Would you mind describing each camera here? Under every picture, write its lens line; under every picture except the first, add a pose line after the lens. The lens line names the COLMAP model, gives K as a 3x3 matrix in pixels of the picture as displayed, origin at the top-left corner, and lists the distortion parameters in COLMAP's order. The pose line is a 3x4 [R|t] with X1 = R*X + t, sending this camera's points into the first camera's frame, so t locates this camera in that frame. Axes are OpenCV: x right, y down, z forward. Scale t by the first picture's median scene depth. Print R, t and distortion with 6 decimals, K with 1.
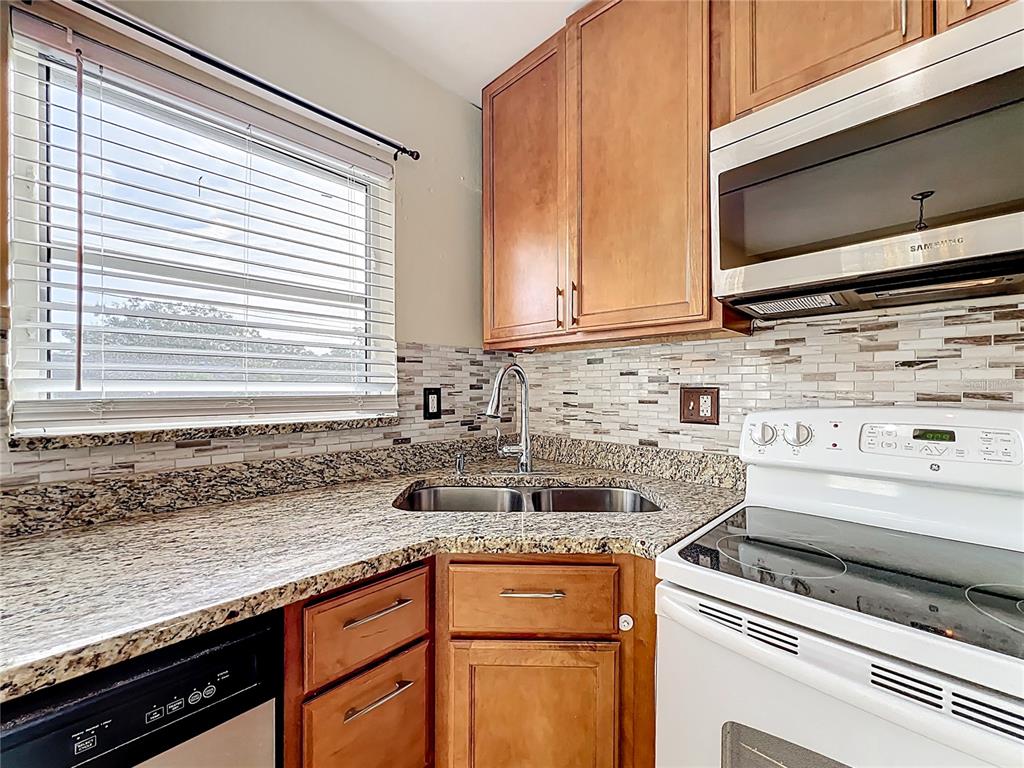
lens RADIAL K [[417.8, 0, 508.6], [0, 417.8, 389.2], [0, 0, 1]] dist [-0.002399, 0.001083]
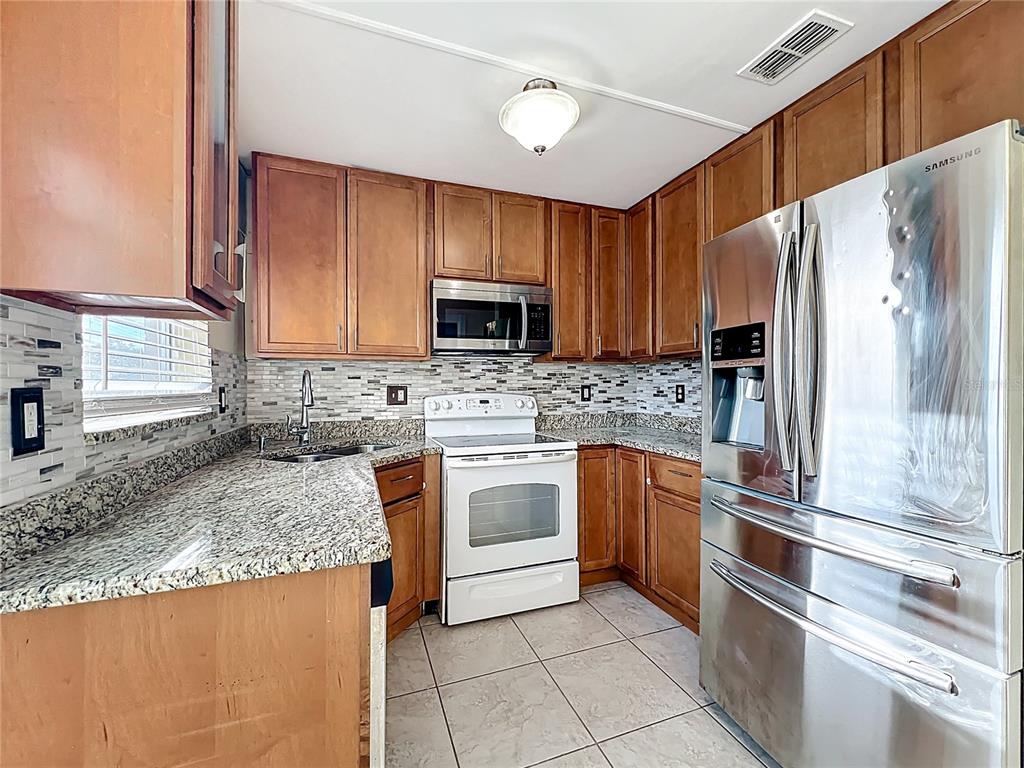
lens RADIAL K [[417.8, 0, 503.9], [0, 417.8, 386.6], [0, 0, 1]] dist [-0.002399, 0.001083]
pose [[0.437136, -0.002844, 0.899391, -1.186533], [0.006087, 0.999981, 0.000204, 0.000872], [-0.899375, 0.005385, 0.437145, -0.323696]]
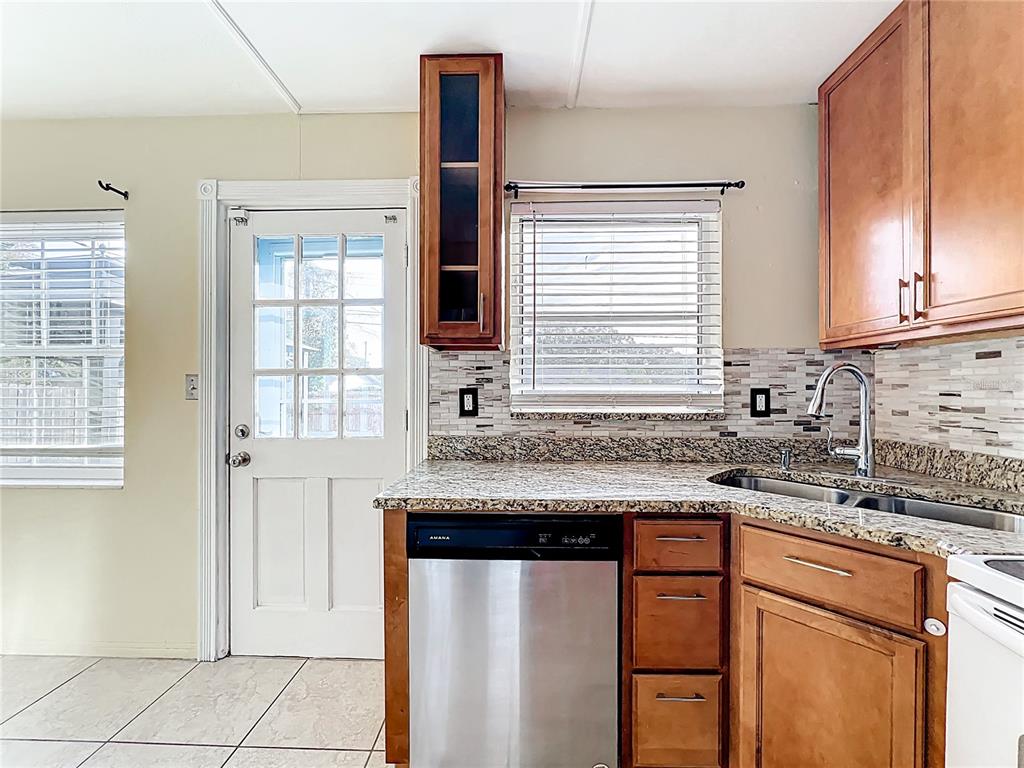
lens RADIAL K [[417.8, 0, 511.6], [0, 417.8, 389.1], [0, 0, 1]] dist [-0.002399, 0.001083]
pose [[0.680837, 0.001643, -0.732433, 0.229747], [-0.002755, 0.999996, -0.000317, 0.001794], [0.732430, 0.002233, 0.680839, -0.287349]]
